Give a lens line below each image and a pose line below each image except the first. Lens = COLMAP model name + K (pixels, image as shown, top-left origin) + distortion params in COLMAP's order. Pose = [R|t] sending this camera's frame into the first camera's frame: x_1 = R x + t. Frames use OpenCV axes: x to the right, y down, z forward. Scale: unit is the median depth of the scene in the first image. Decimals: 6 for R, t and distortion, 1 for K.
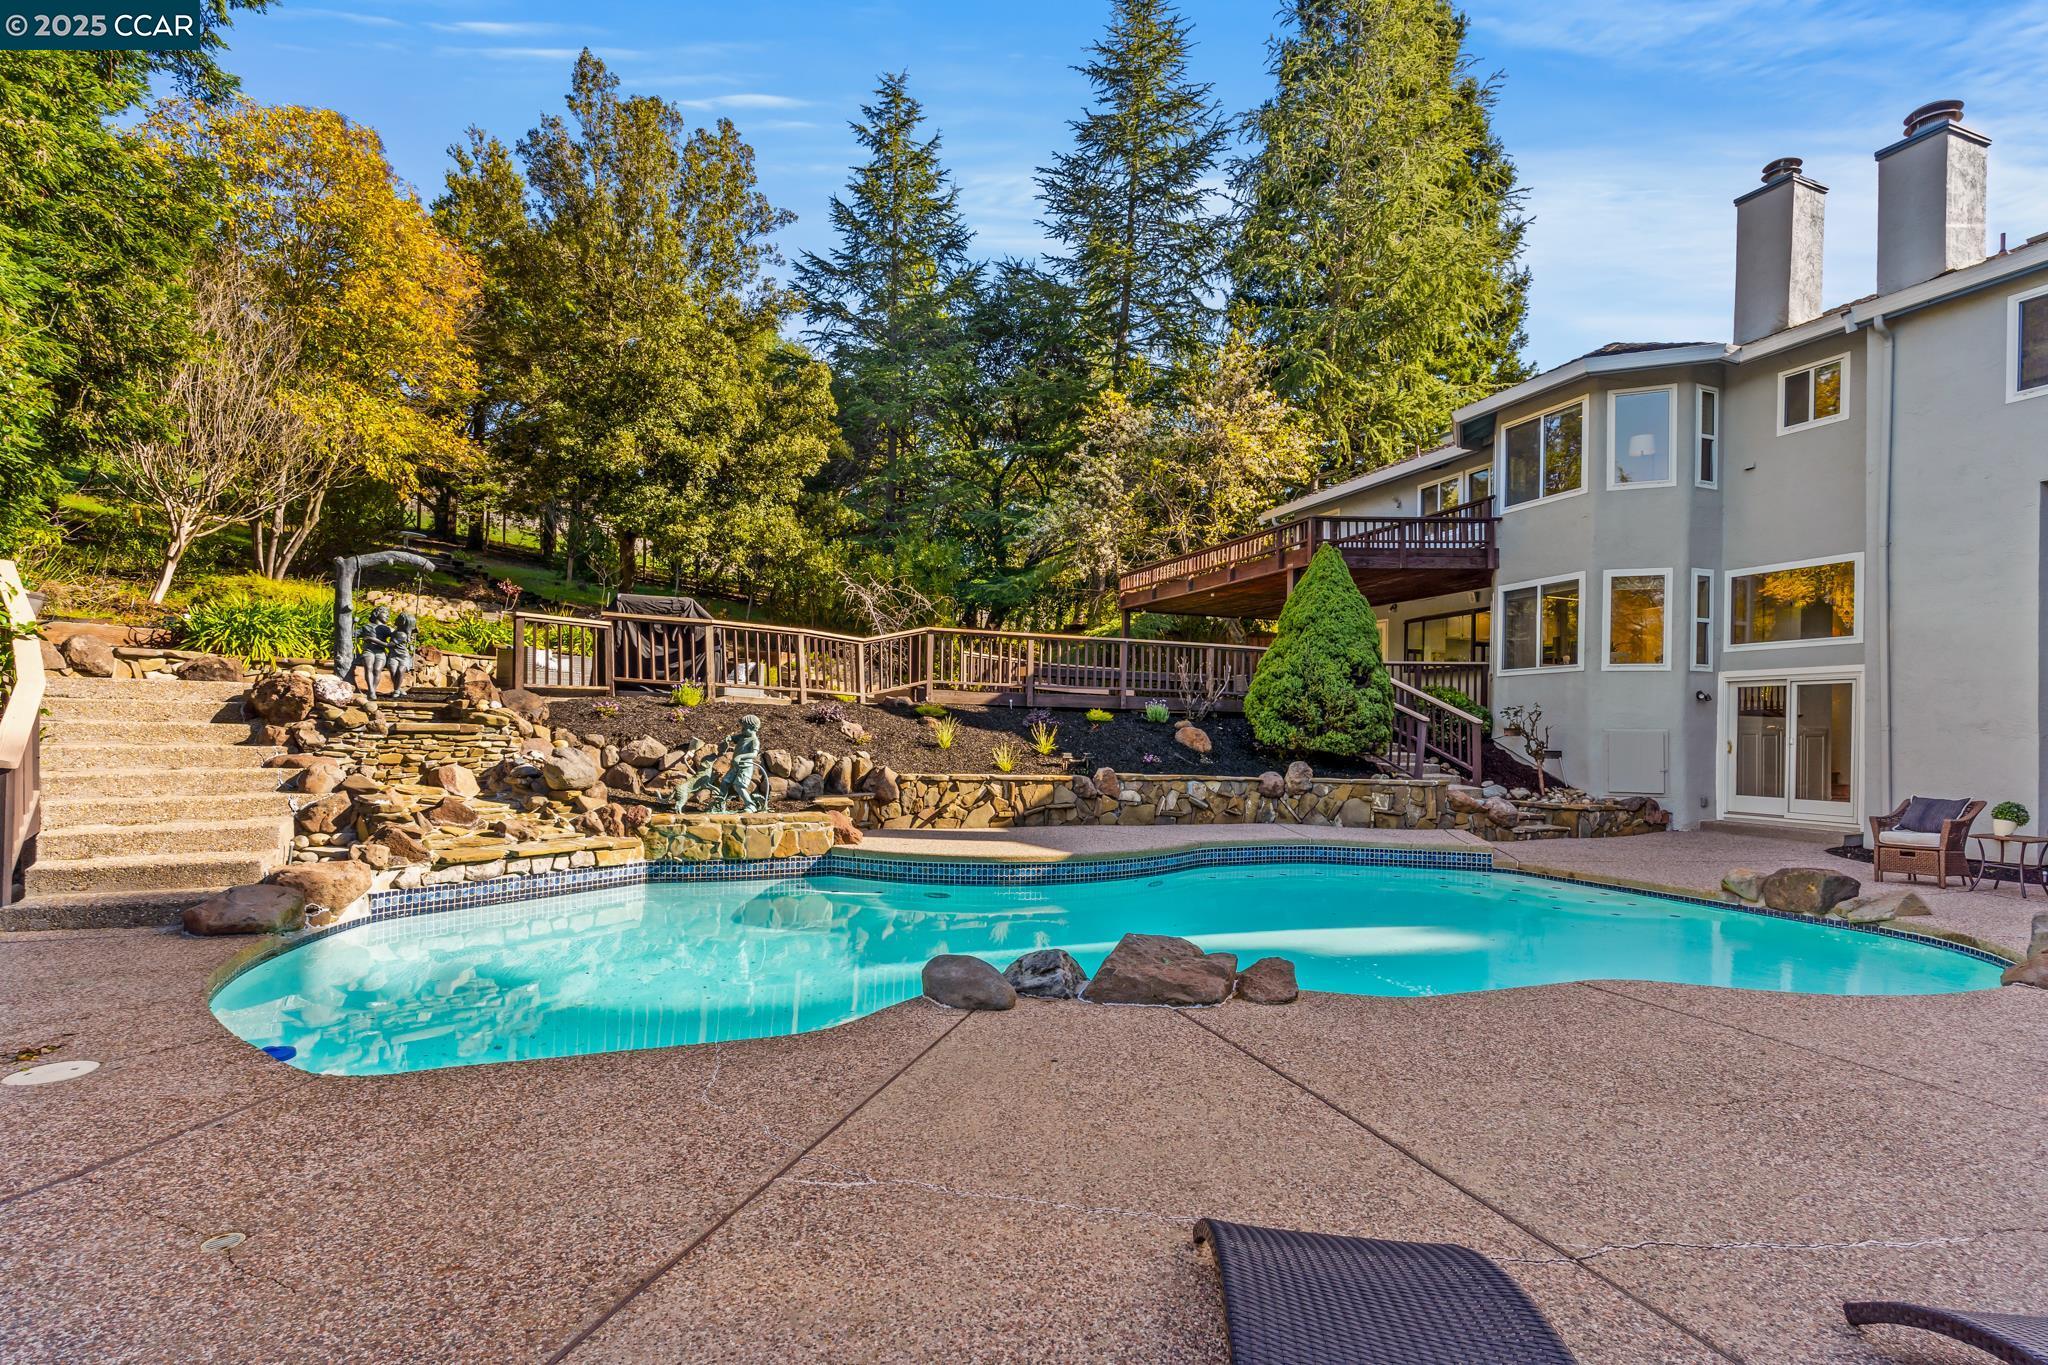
lens RADIAL K [[1020.1, 0, 1016.1], [0, 1020.1, 731.3], [0, 0, 1]] dist [0.000461, 0.000666]
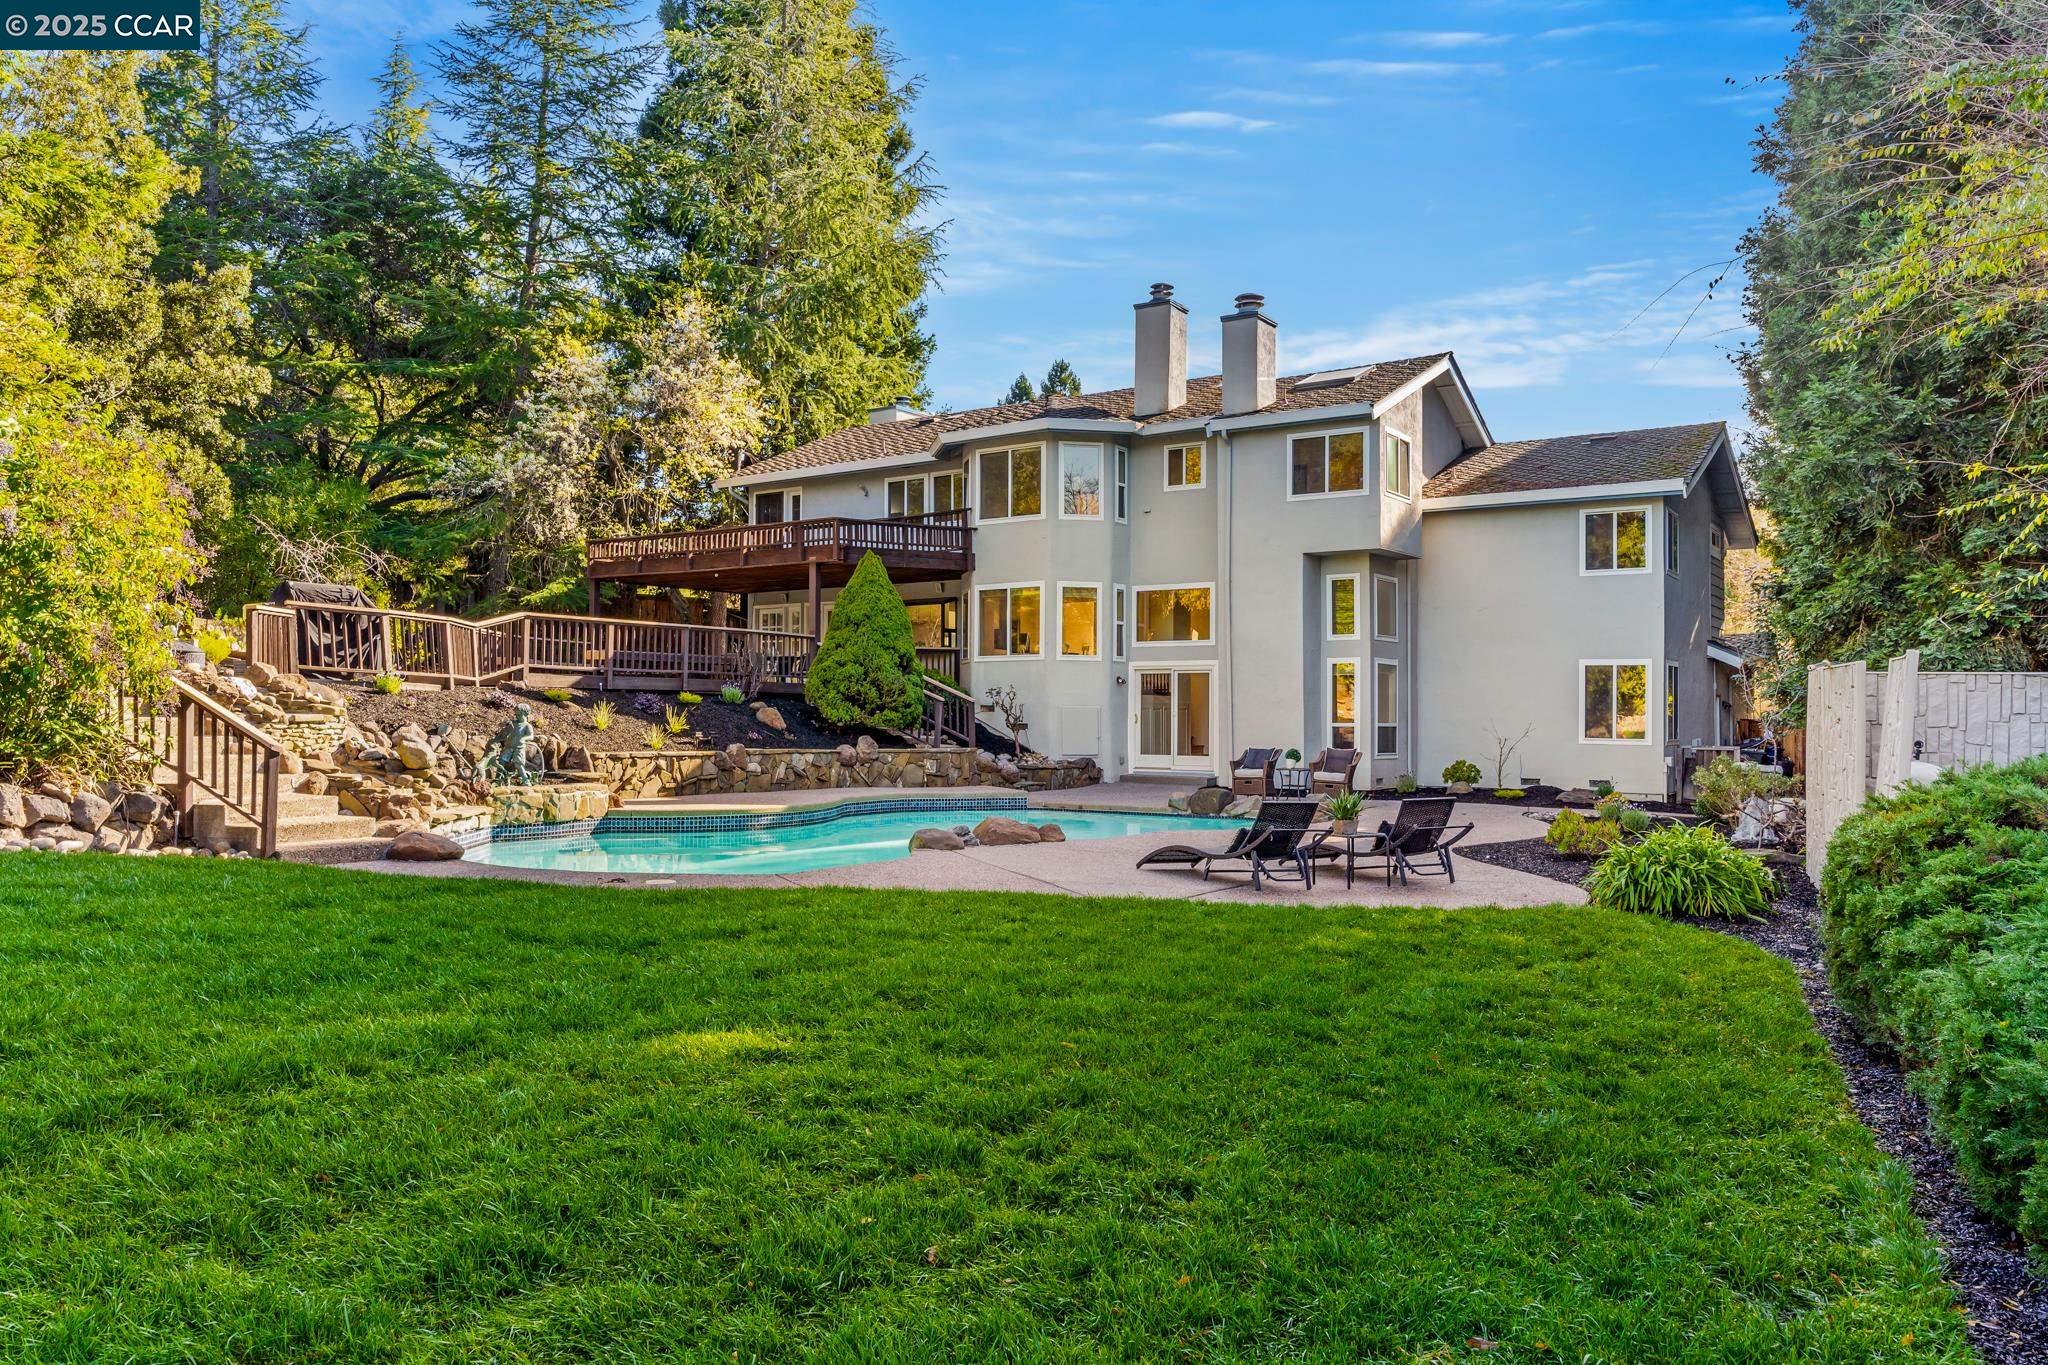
lens RADIAL K [[1486.9, 0, 1024.0], [0, 1486.9, 682.5], [0, 0, 1]] dist [-0.002195, -0.000106]
pose [[0.821850, -0.000082, 0.569703, -0.581865], [0.007387, 0.999917, -0.010513, -0.013657], [-0.569656, 0.012848, 0.821783, -0.564895]]
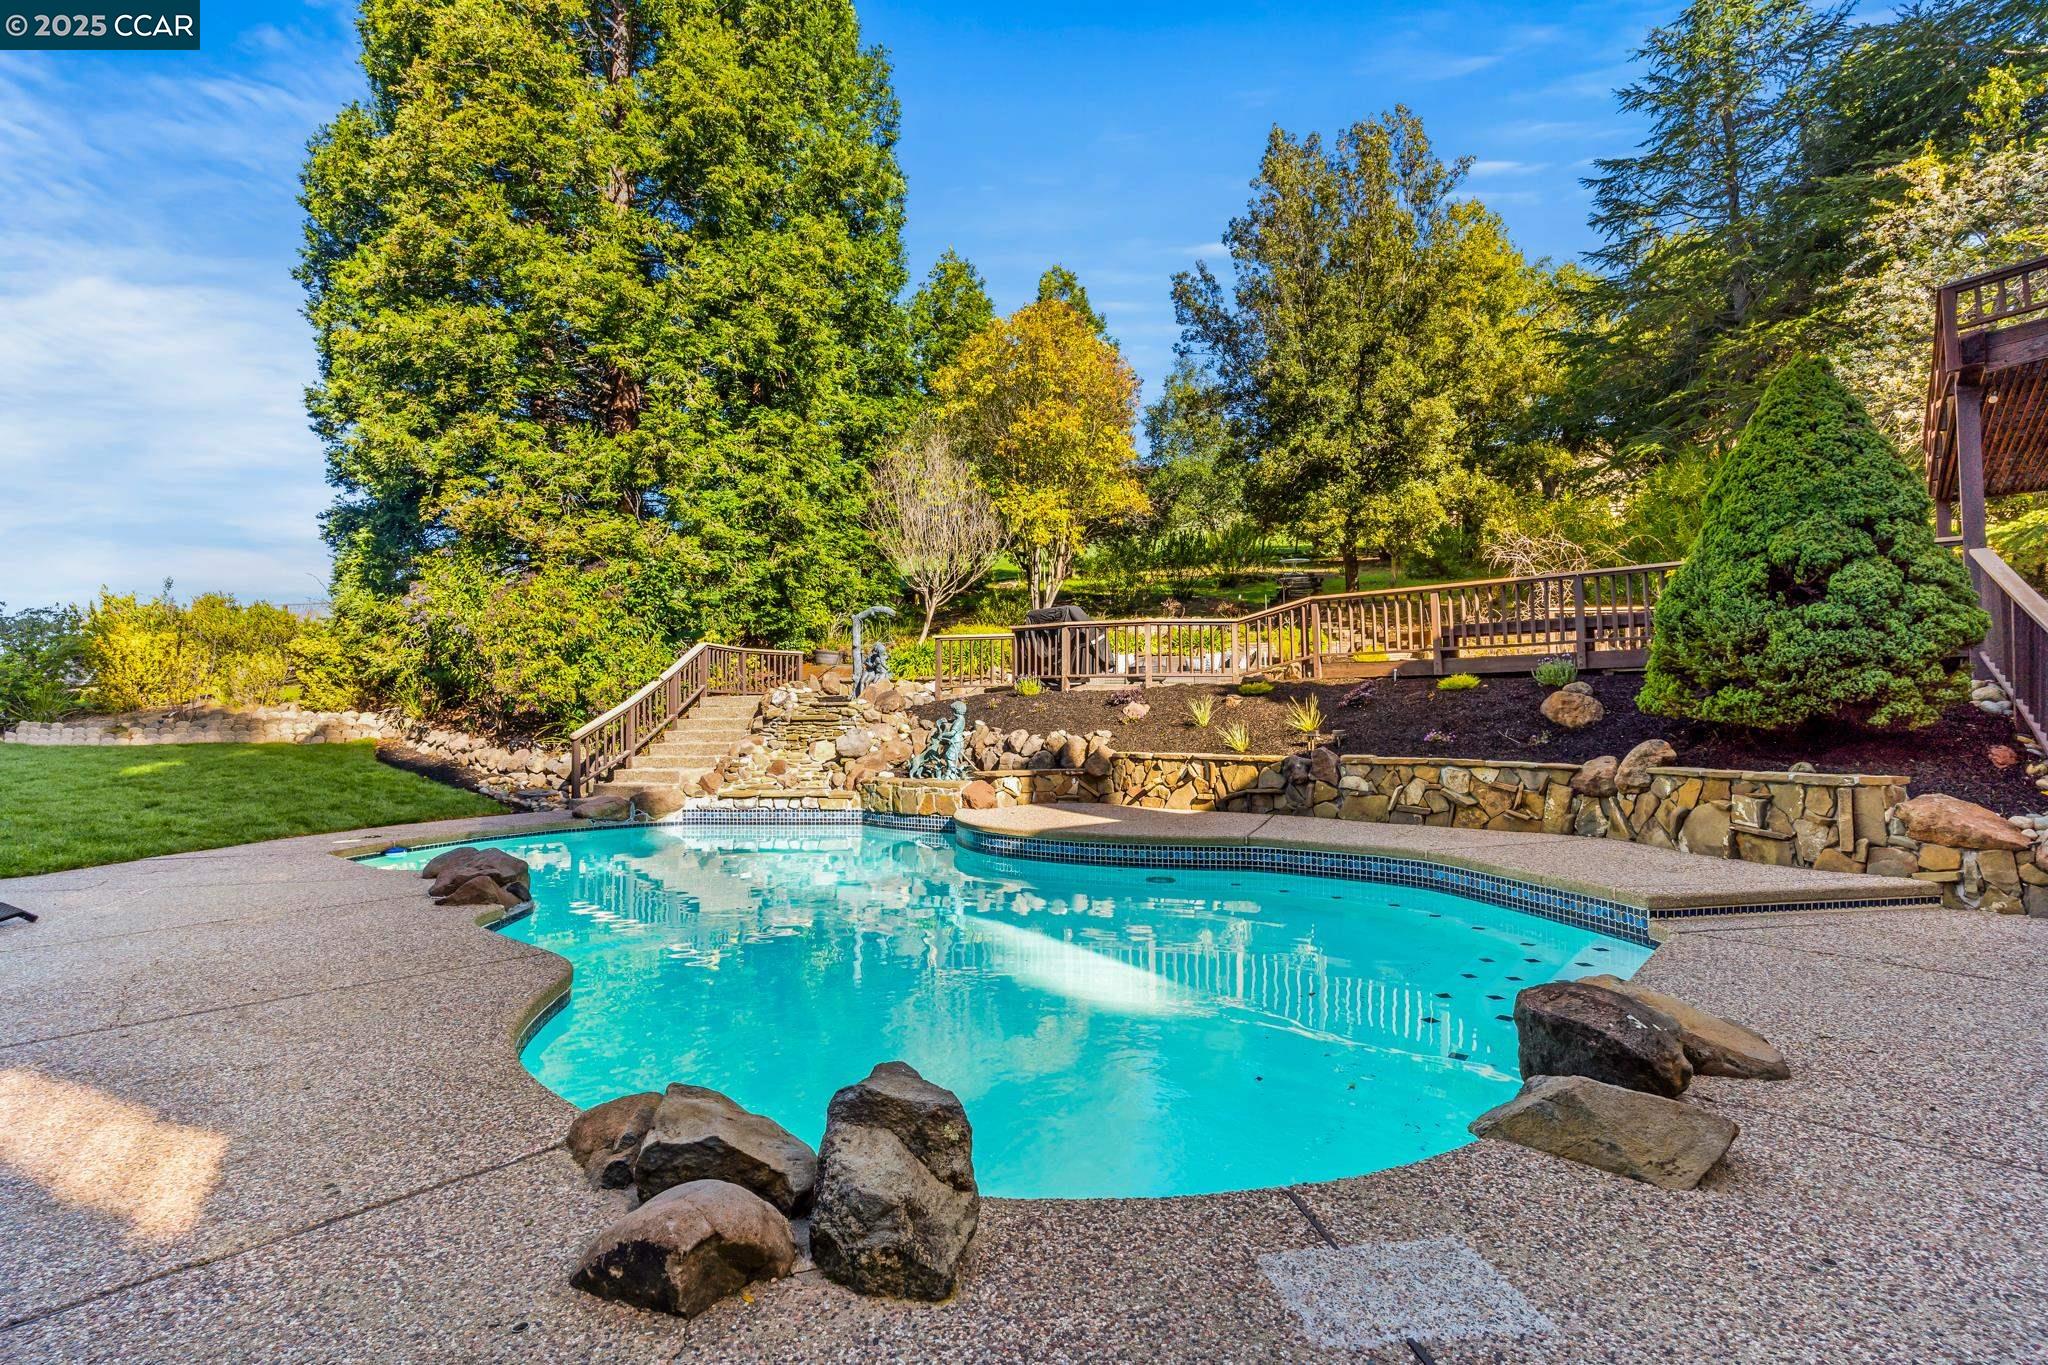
lens RADIAL K [[980.6, 0, 1011.8], [0, 980.6, 689.6], [0, 0, 1]] dist [0.003344, 0.000788]
pose [[0.435694, -0.050193, -0.898694, 0.649145], [0.018290, 0.998732, -0.046913, 0.020540], [0.899909, 0.004003, 0.436059, 0.408801]]
